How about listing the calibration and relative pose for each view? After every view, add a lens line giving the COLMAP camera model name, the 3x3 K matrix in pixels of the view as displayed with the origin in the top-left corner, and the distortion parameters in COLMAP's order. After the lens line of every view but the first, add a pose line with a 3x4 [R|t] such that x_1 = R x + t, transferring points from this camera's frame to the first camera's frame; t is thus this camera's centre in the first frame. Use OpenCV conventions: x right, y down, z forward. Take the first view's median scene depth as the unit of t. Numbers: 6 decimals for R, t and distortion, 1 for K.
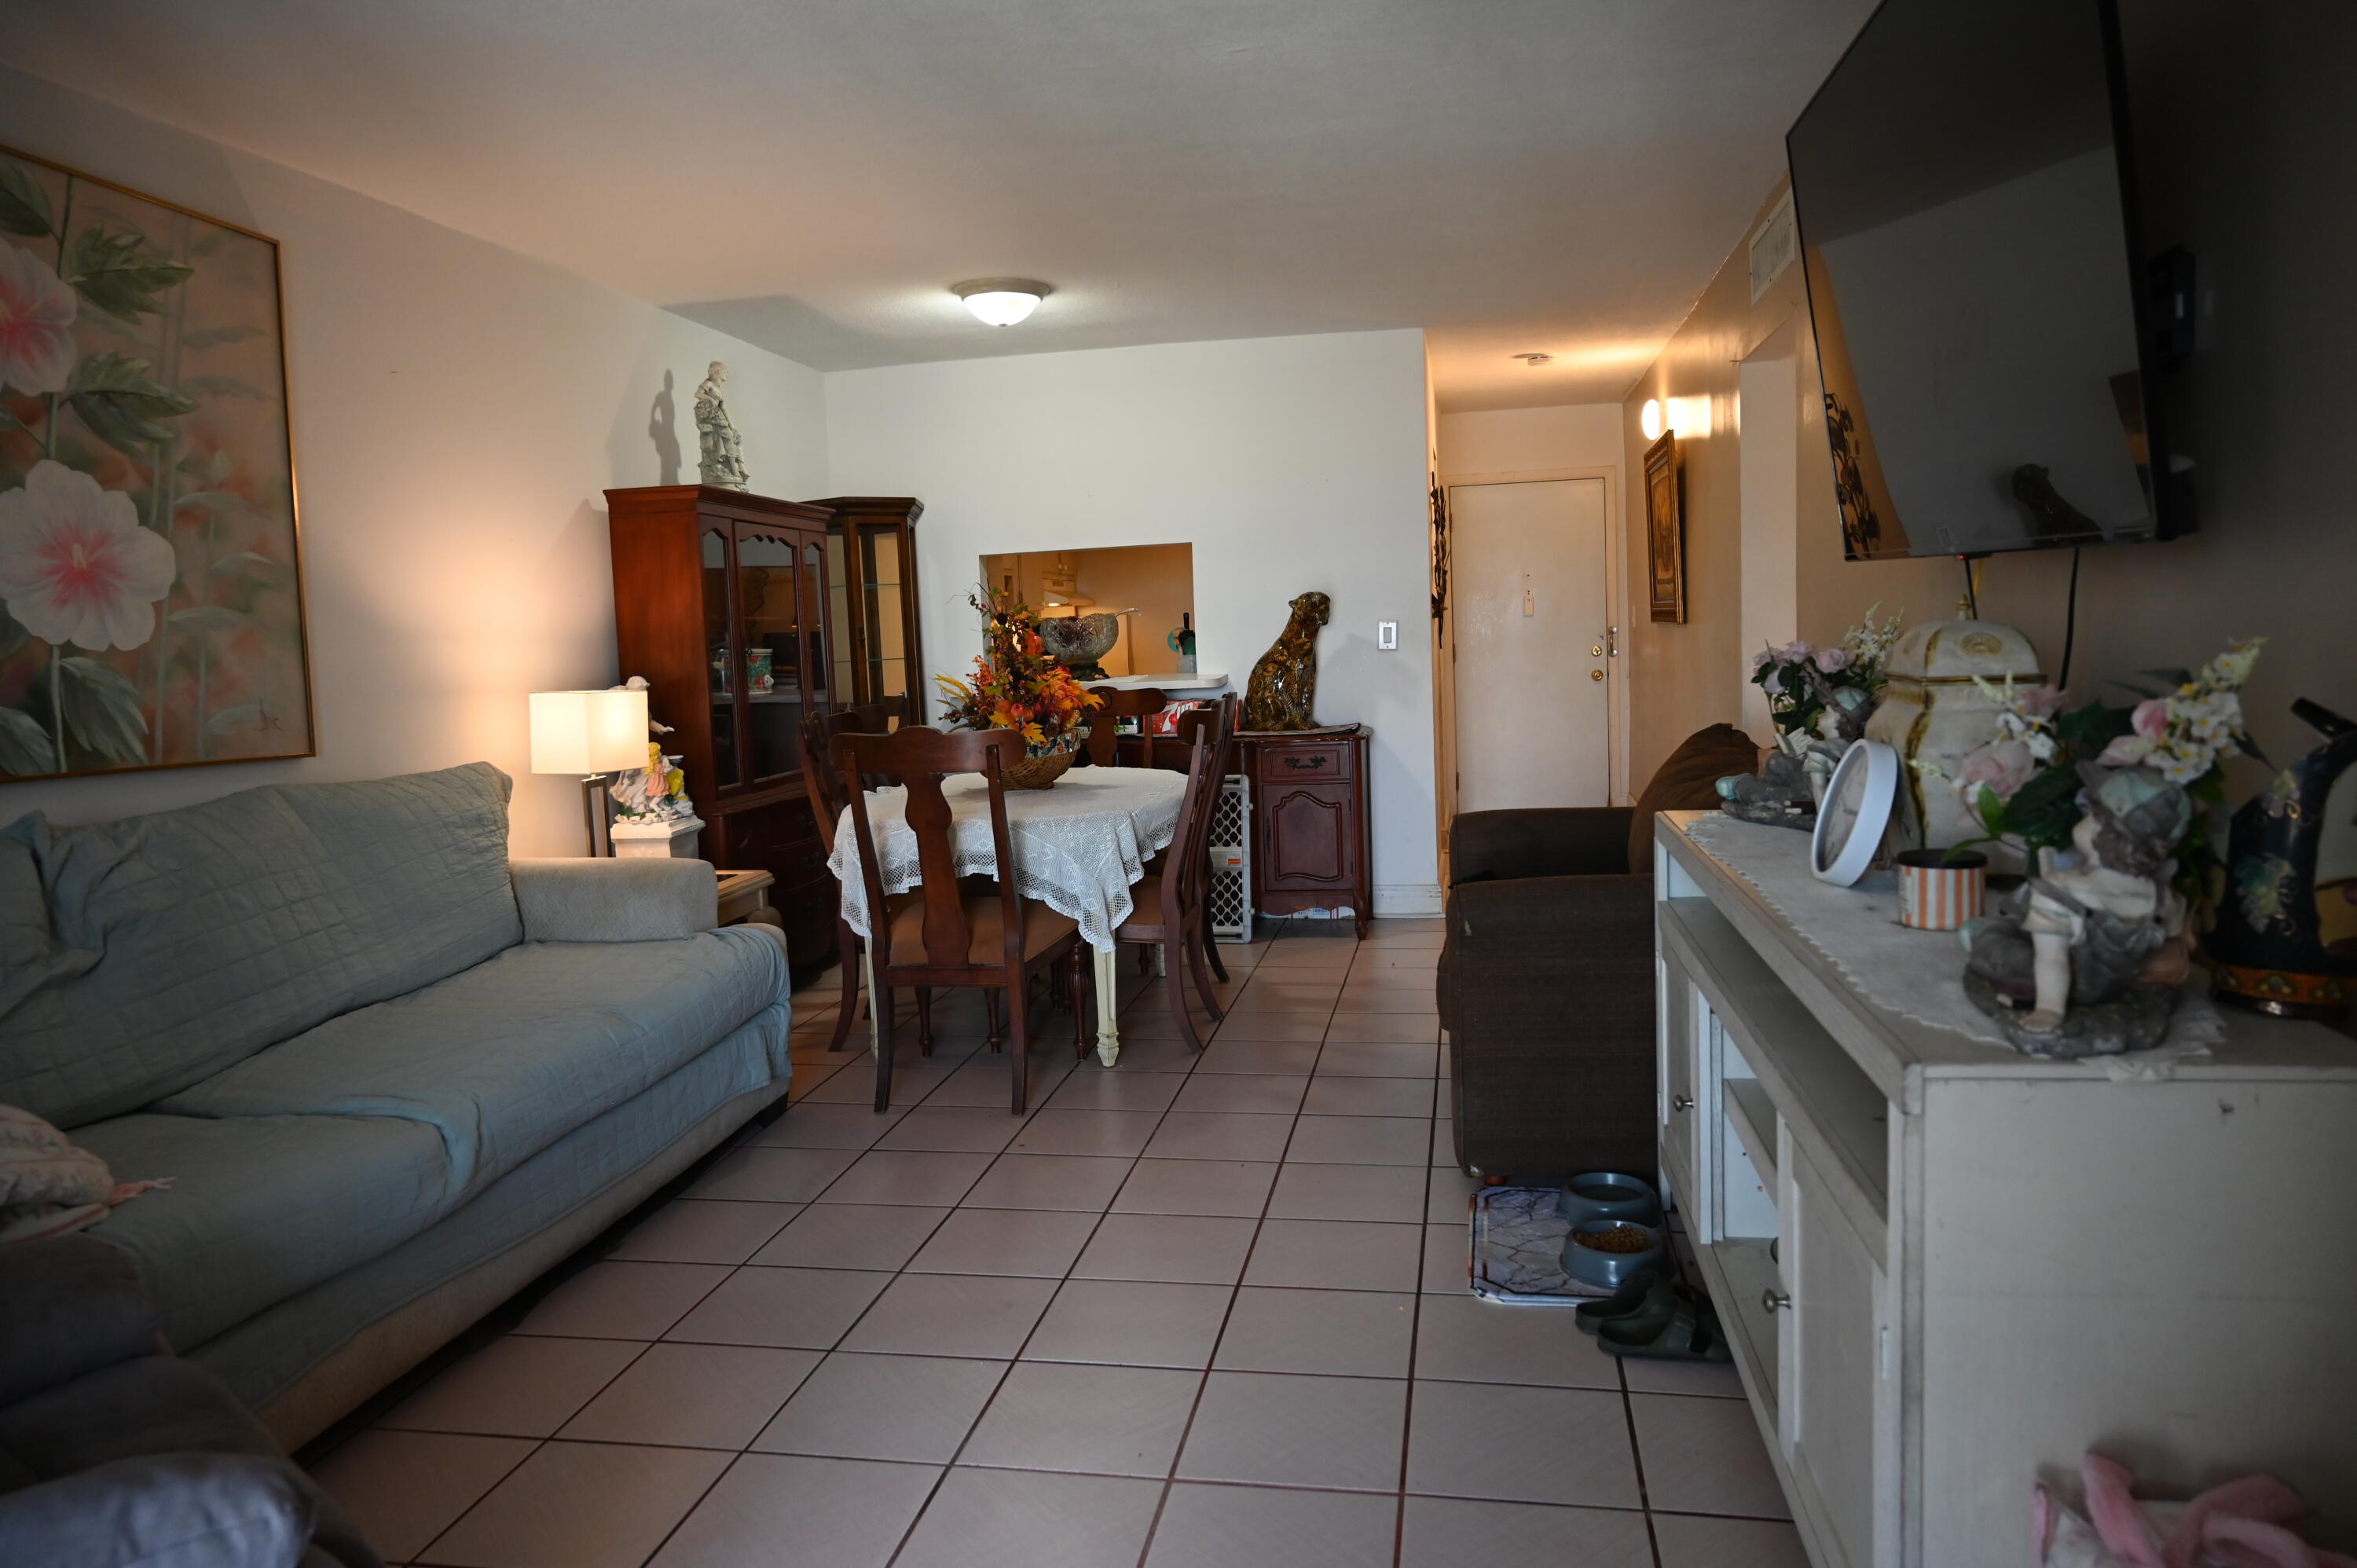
lens RADIAL K [[1561.3, 0, 1167.4], [0, 1561.3, 769.4], [0, 0, 1]] dist [-0.015443, 0.006283]
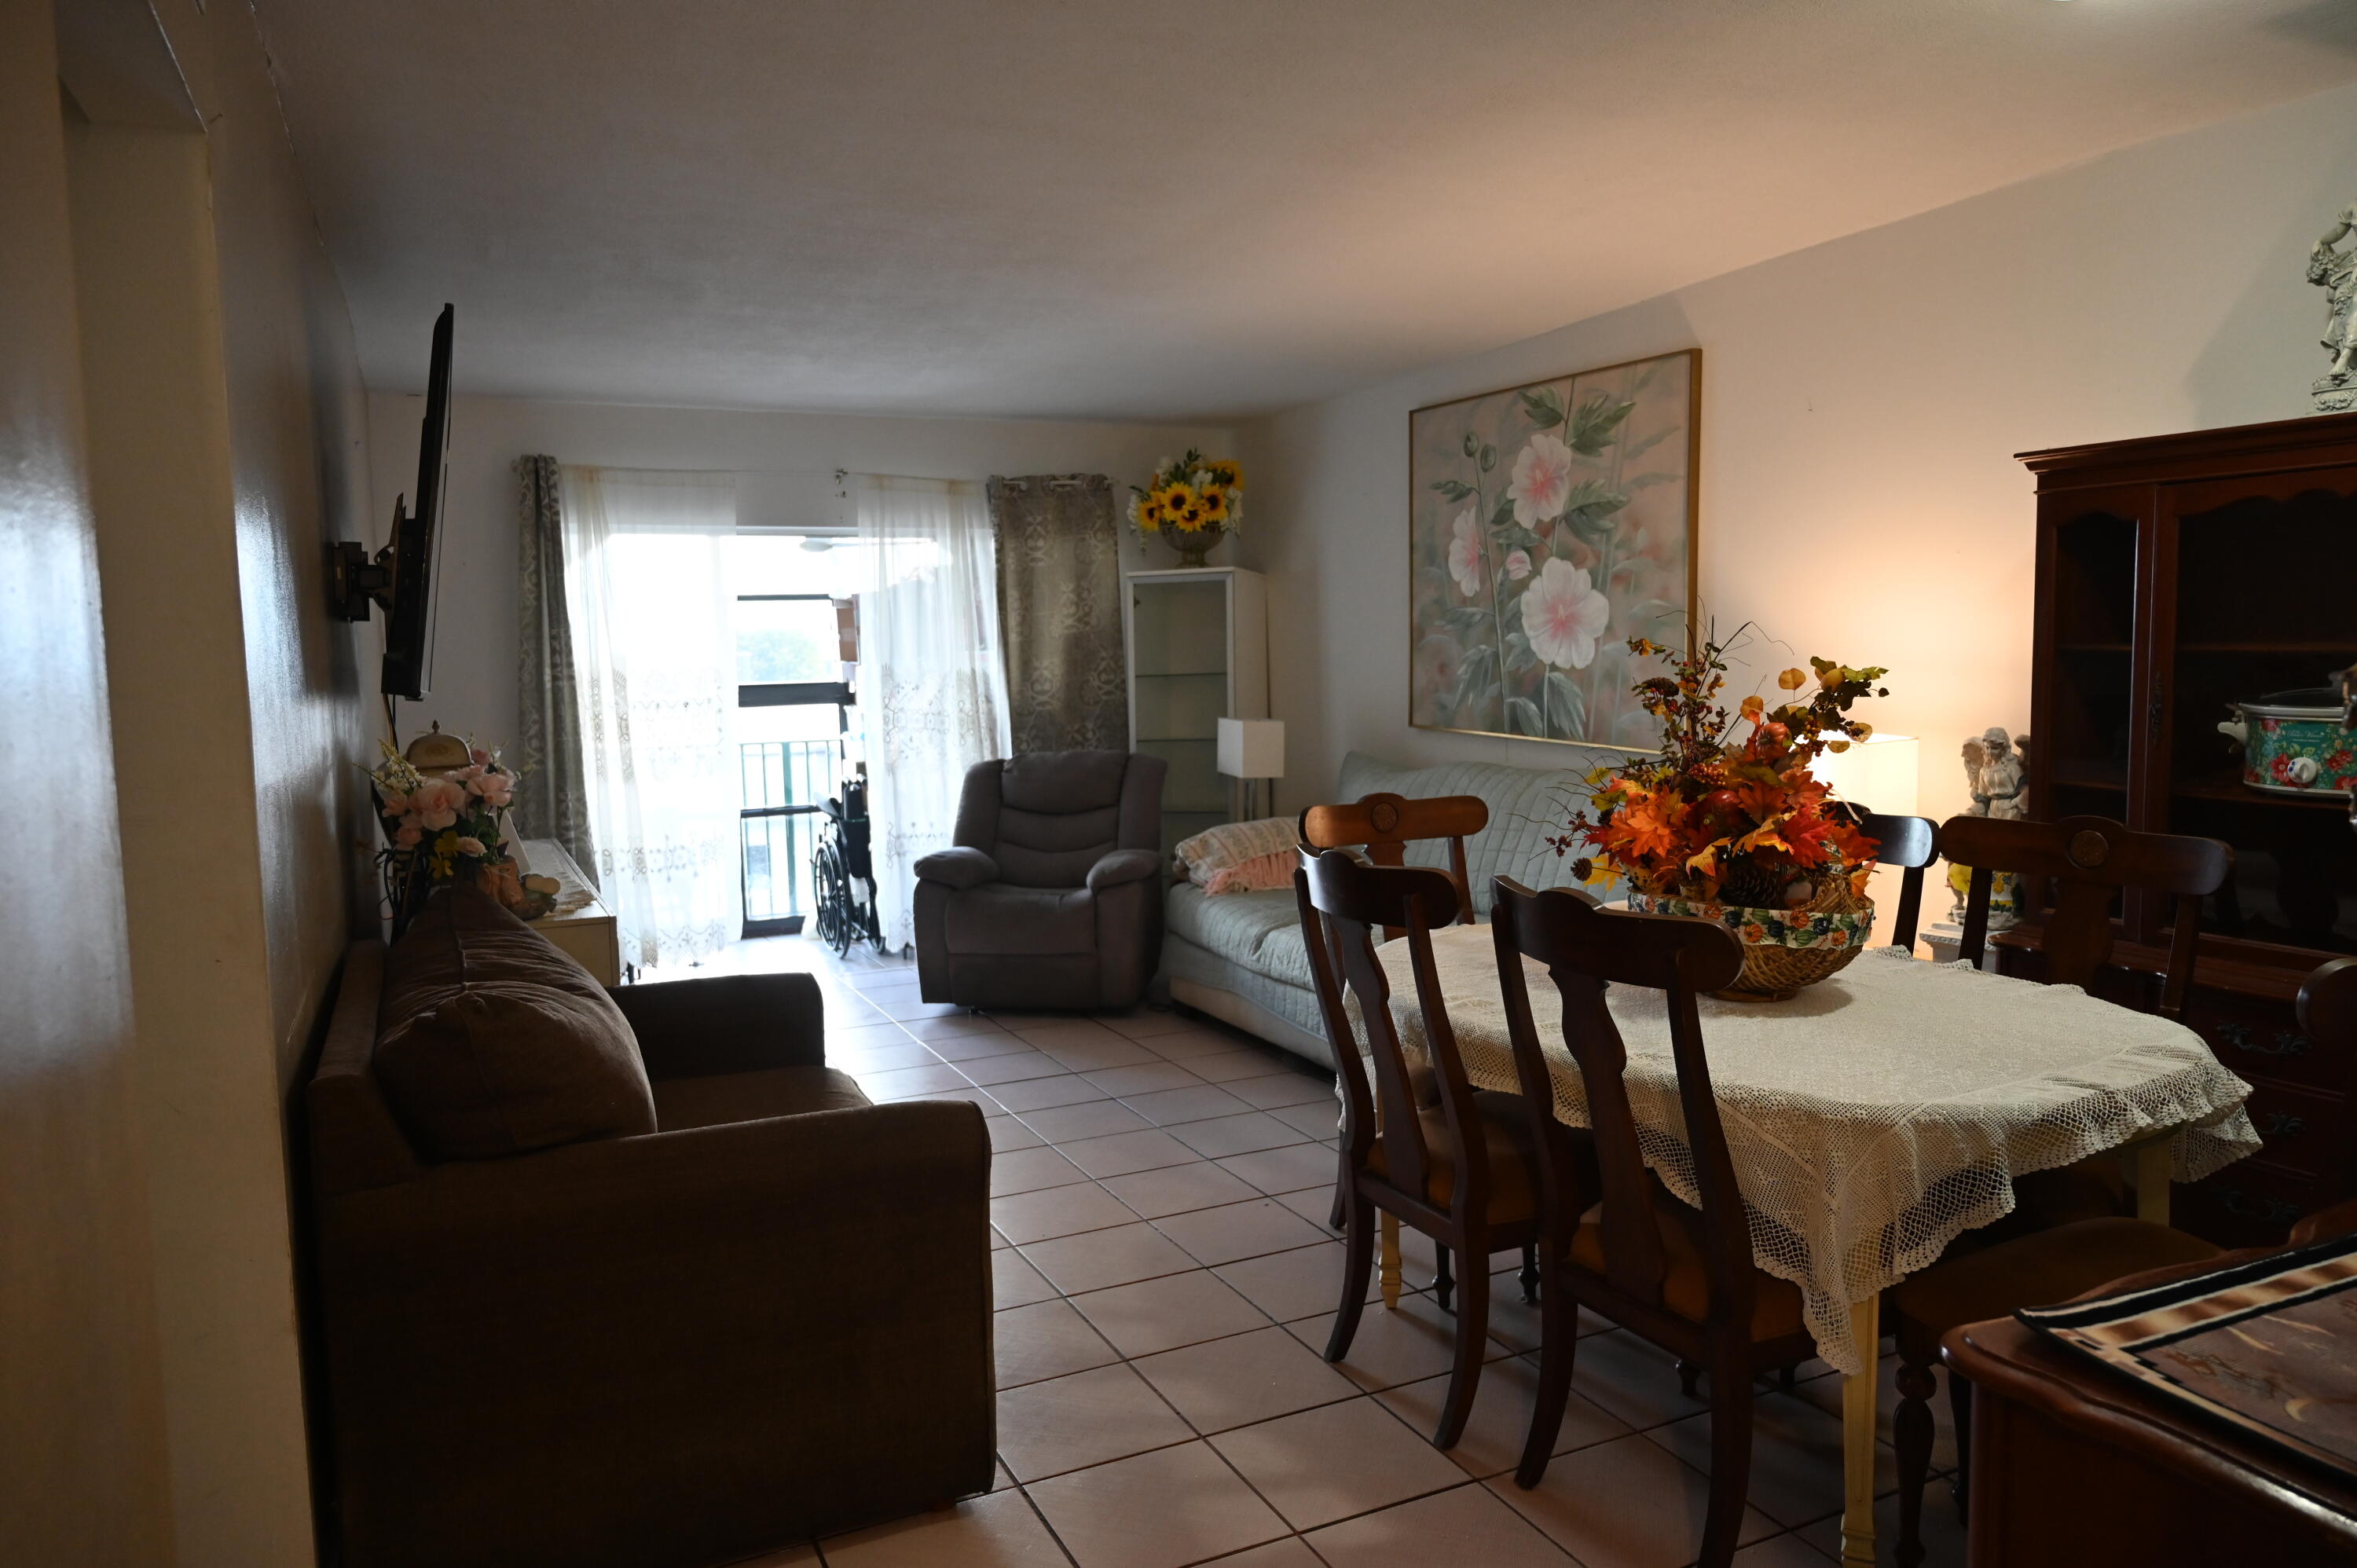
lens RADIAL K [[1561.3, 0, 1176.8], [0, 1561.3, 789.2], [0, 0, 1]] dist [-0.015443, 0.006283]
pose [[-0.806256, 0.111397, -0.580984, 0.549315], [0.002259, 0.982683, 0.185283, -0.227608], [0.591562, 0.148073, -0.792545, 1.838107]]
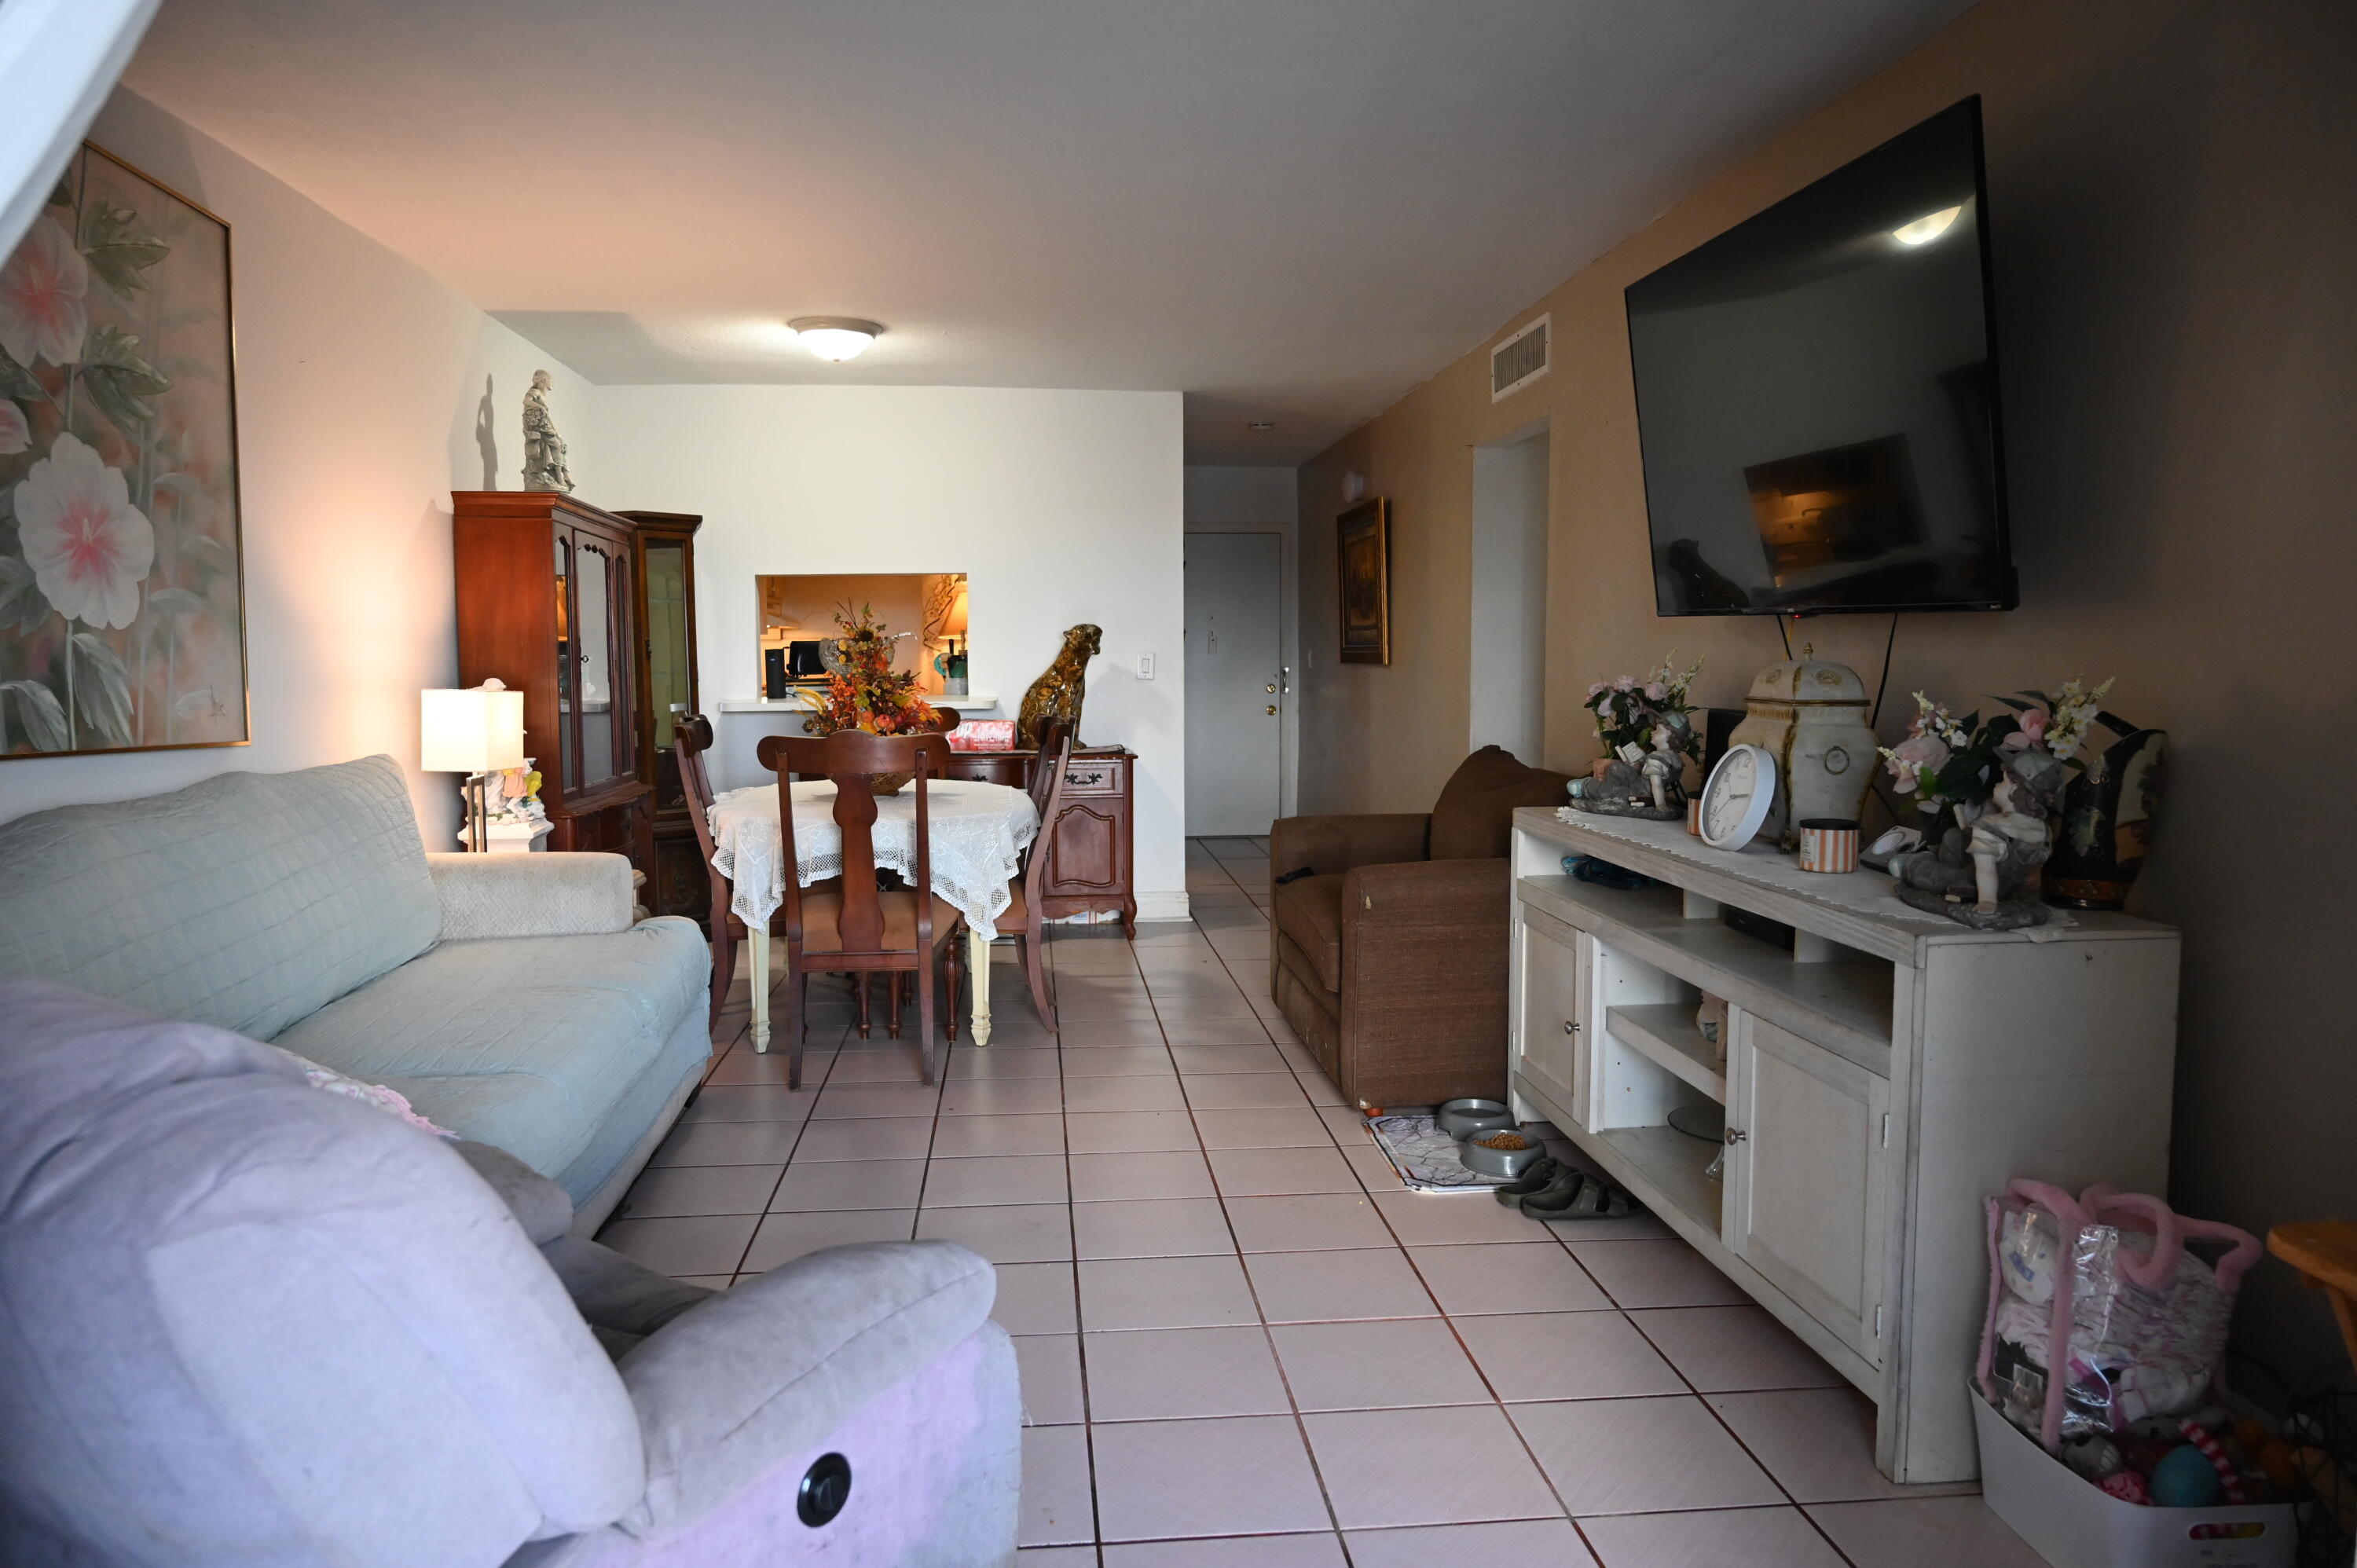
lens RADIAL K [[1561.3, 0, 1167.2], [0, 1561.3, 783.7], [0, 0, 1]] dist [-0.015443, 0.006283]
pose [[0.959497, 0.014142, 0.281363, -0.276603], [-0.009969, 0.999818, -0.016258, 0.027539], [-0.281542, 0.012795, 0.959464, -0.117393]]
